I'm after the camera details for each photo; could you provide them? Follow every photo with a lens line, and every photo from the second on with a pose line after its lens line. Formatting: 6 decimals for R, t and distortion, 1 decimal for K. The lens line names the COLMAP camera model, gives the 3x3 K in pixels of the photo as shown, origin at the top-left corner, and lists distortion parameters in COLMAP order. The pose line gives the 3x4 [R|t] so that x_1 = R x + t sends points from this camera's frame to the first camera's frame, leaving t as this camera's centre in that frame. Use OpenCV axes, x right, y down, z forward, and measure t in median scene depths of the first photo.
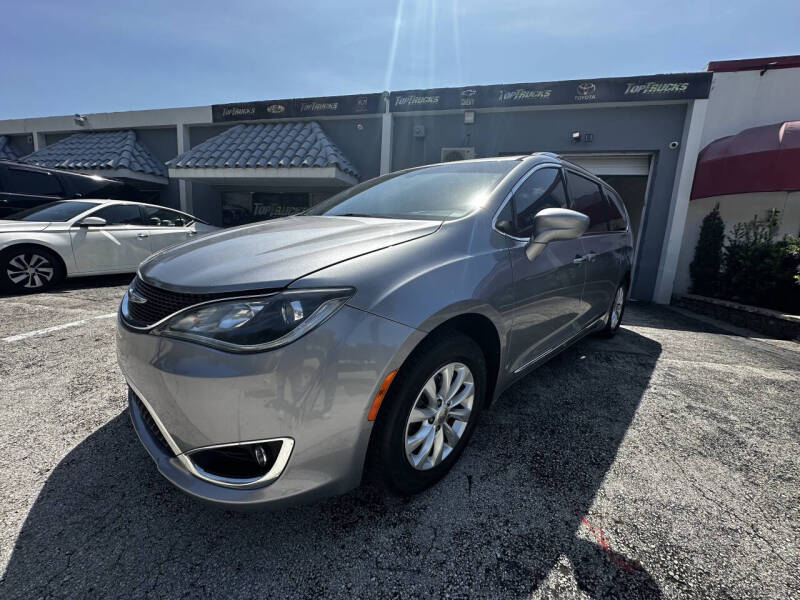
lens RADIAL K [[319.2, 0, 400.3], [0, 319.2, 301.4], [0, 0, 1]] dist [-0.003737, 0.000942]
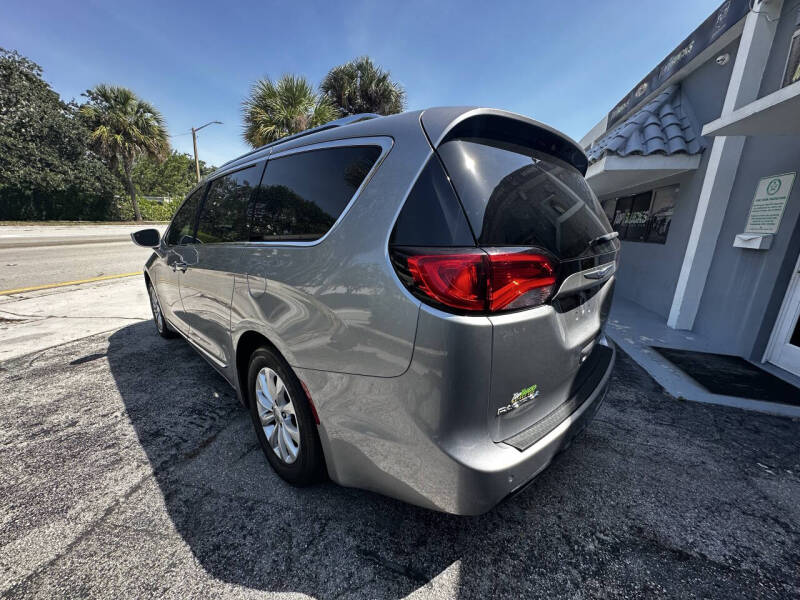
lens RADIAL K [[319.2, 0, 402.4], [0, 319.2, 301.5], [0, 0, 1]] dist [-0.003737, 0.000942]
pose [[0.011312, 0.182686, -0.983106, 1.726178], [-0.218192, 0.959928, 0.175868, -0.389121], [0.975840, 0.212517, 0.050719, 1.768286]]
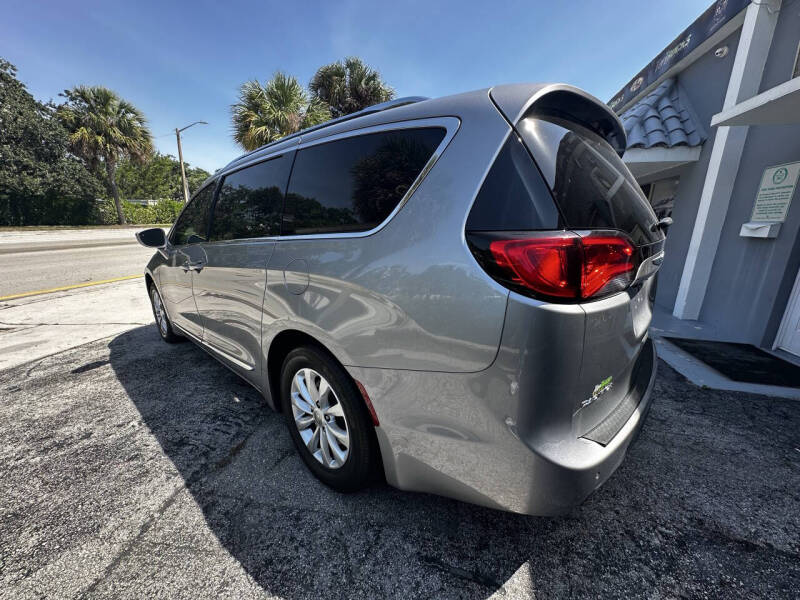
lens RADIAL K [[319.2, 0, 402.7], [0, 319.2, 301.1], [0, 0, 1]] dist [-0.003737, 0.000942]
pose [[0.045527, 0.182619, -0.982129, 1.695080], [-0.198755, 0.965149, 0.170248, -0.348875], [0.978991, 0.187452, 0.080236, 1.660380]]
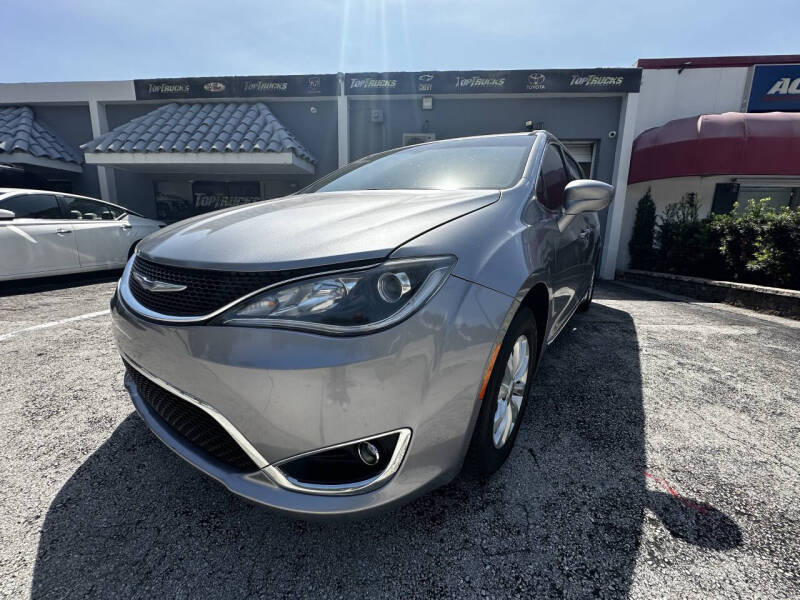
lens RADIAL K [[319.2, 0, 400.3], [0, 319.2, 301.5], [0, 0, 1]] dist [-0.003737, 0.000942]
pose [[0.984901, -0.064979, 0.160459, -0.209915], [0.061219, 0.997724, 0.028272, 0.023389], [-0.161931, -0.018022, 0.986638, 0.062681]]
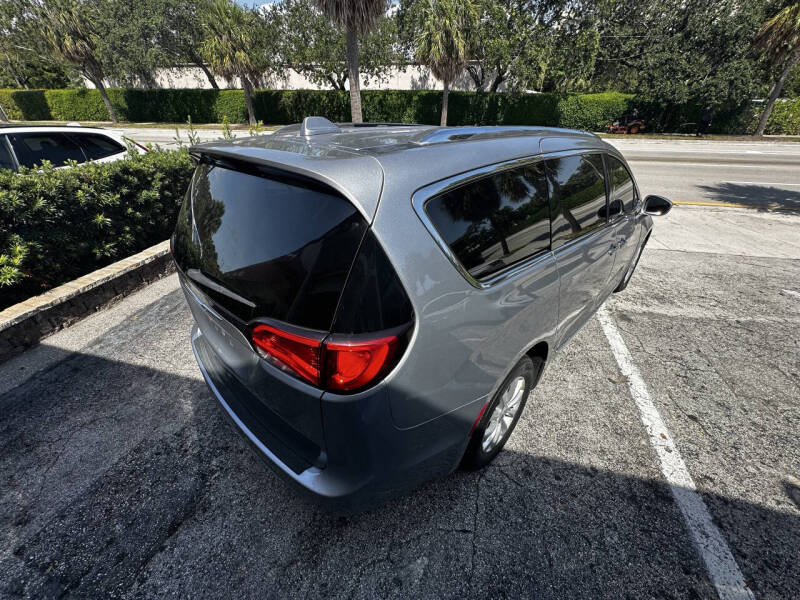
lens RADIAL K [[319.2, 0, 400.6], [0, 319.2, 299.3], [0, 0, 1]] dist [-0.003737, 0.000942]
pose [[-0.997439, -0.045938, -0.054812, 0.786207], [-0.070717, 0.747815, 0.660131, -0.853469], [0.010664, 0.662316, -0.749148, 2.604917]]
